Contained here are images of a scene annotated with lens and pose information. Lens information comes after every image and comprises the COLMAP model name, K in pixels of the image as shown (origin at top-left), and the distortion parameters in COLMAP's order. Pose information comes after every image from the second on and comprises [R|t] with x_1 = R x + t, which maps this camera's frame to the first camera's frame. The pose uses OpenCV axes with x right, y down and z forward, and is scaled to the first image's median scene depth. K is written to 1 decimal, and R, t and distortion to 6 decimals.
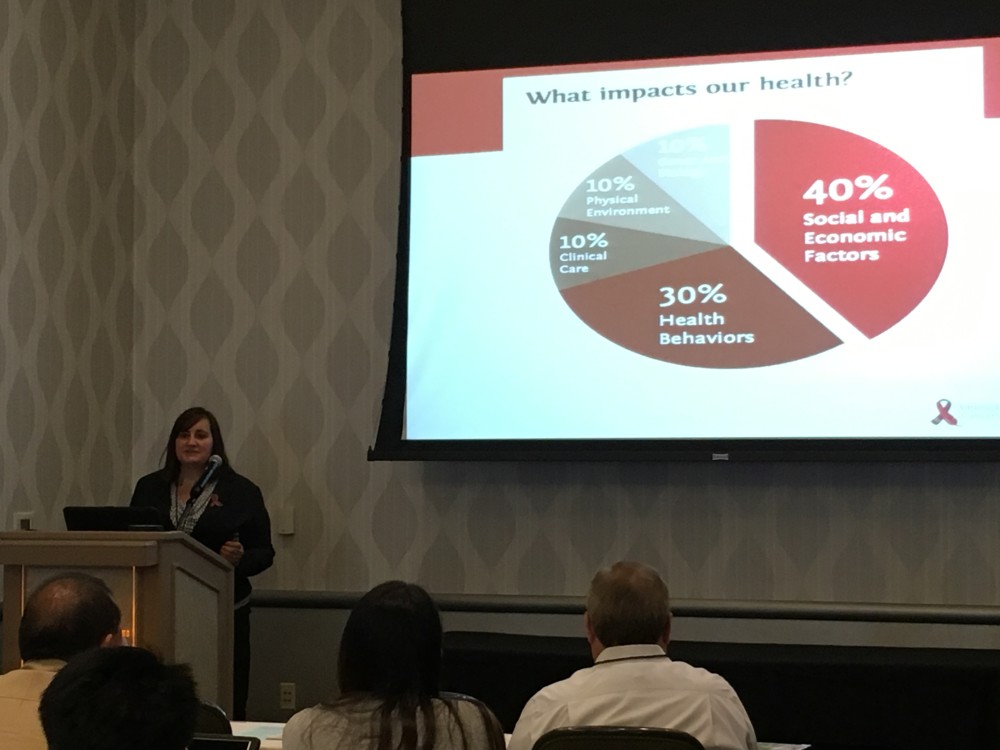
lens RADIAL K [[2218.9, 0, 500.0], [0, 2218.9, 375.0], [0, 0, 1]] dist [0.024588, -0.218389]
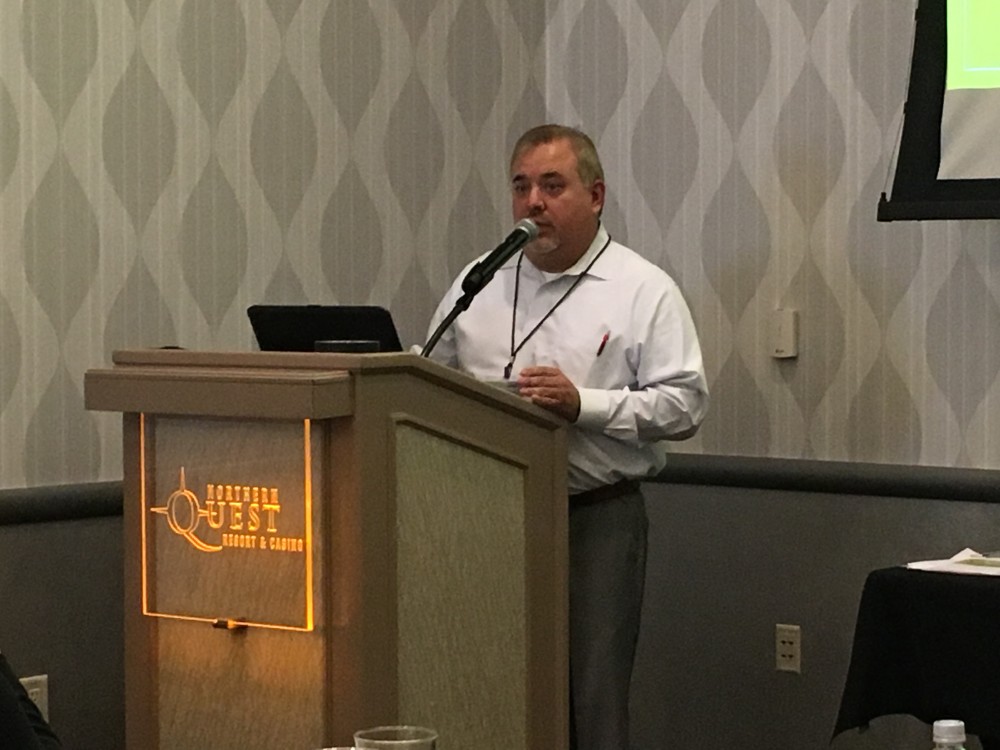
lens RADIAL K [[2880.7, 0, 500.0], [0, 2880.7, 375.0], [0, 0, 1]] dist [-0.132563, 0.788109]
pose [[0.926757, 0.009327, -0.375547, 0.114848], [0.020853, 0.996873, 0.076218, 0.021475], [0.375083, -0.078467, 0.923664, 0.335500]]
